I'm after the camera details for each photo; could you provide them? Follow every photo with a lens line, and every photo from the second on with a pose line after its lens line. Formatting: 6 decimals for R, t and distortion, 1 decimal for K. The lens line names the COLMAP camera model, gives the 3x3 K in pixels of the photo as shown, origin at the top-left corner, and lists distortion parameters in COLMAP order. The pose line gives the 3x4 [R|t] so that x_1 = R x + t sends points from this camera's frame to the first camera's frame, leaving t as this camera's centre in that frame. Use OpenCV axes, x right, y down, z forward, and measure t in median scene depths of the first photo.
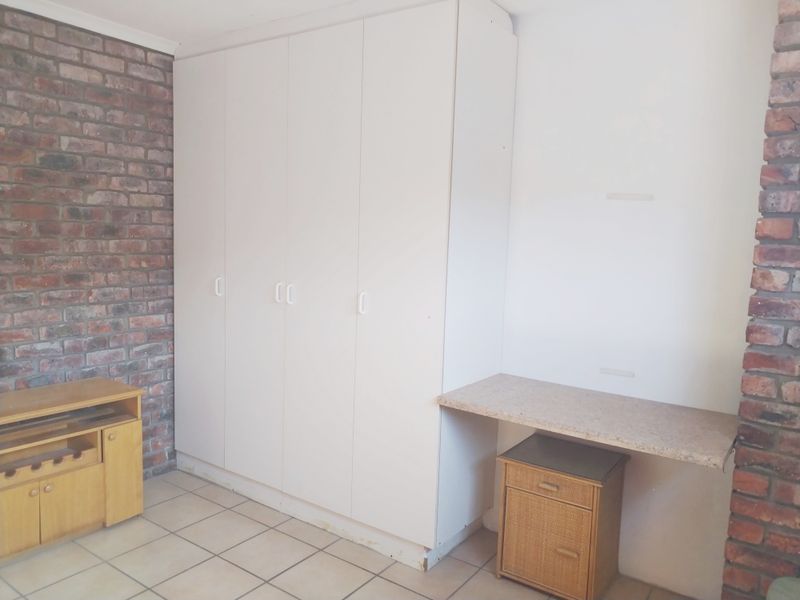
lens RADIAL K [[604.5, 0, 400.0], [0, 604.5, 300.0], [0, 0, 1]] dist [0.000776, -0.000814]
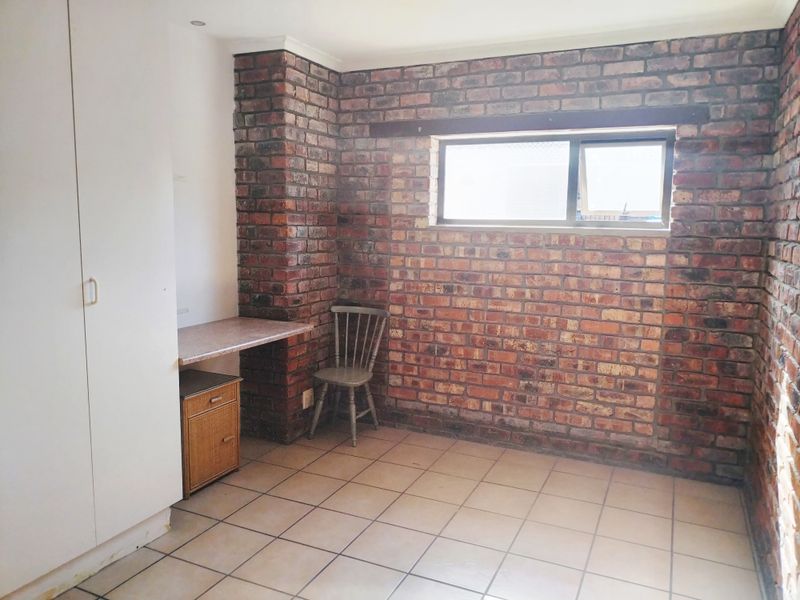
lens RADIAL K [[604.5, 0, 400.0], [0, 604.5, 300.0], [0, 0, 1]] dist [0.000776, -0.000814]
pose [[-0.182011, -0.166304, 0.969131, -1.348222], [0.078953, 0.979940, 0.182986, -0.145108], [-0.980122, 0.109821, -0.165229, 1.000280]]
